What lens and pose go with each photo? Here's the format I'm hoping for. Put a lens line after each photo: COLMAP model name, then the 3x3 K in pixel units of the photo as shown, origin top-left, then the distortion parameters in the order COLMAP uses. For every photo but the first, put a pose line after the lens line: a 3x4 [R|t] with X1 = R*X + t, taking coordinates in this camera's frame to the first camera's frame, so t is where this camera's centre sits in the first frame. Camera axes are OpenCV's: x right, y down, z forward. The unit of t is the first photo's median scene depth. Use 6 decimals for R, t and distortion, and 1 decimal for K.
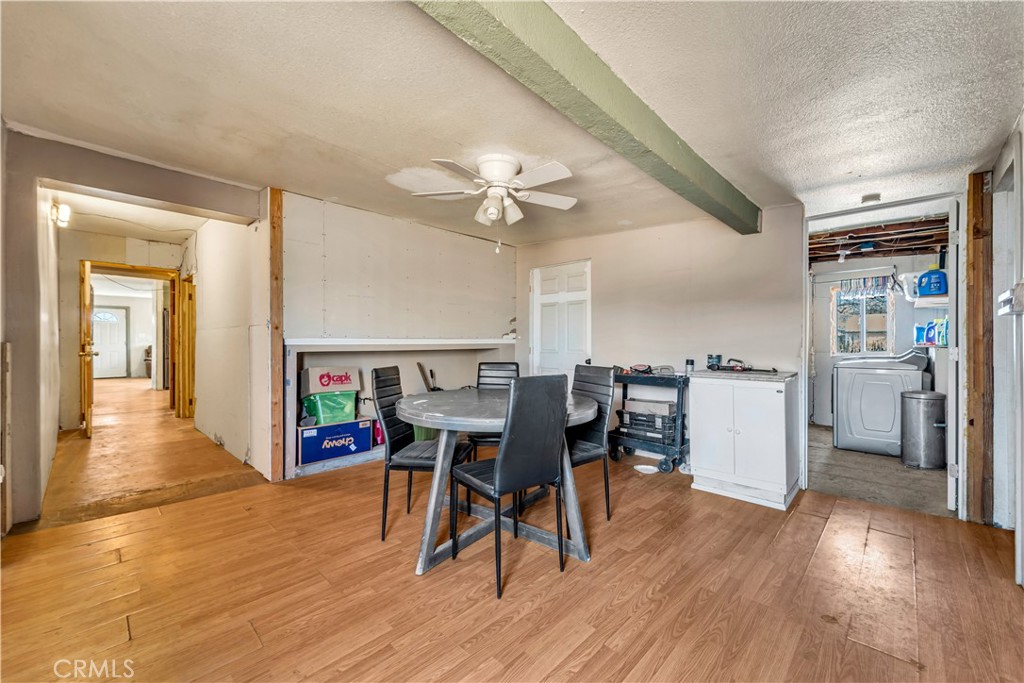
lens RADIAL K [[410.7, 0, 517.7], [0, 410.7, 341.1], [0, 0, 1]] dist [0.002486, 0.000113]
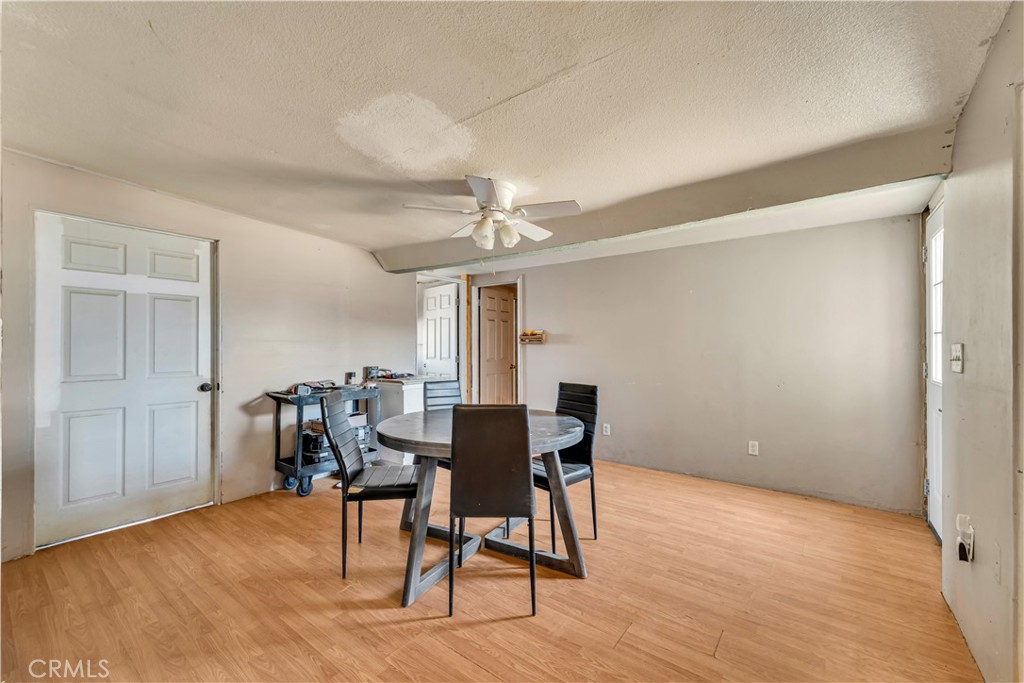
lens RADIAL K [[410.7, 0, 517.7], [0, 410.7, 341.1], [0, 0, 1]] dist [0.002486, 0.000113]
pose [[-0.113245, 0.029582, 0.993127, -0.911370], [0.018806, 0.999441, -0.027626, 0.000568], [-0.993389, 0.015548, -0.113739, 0.914760]]
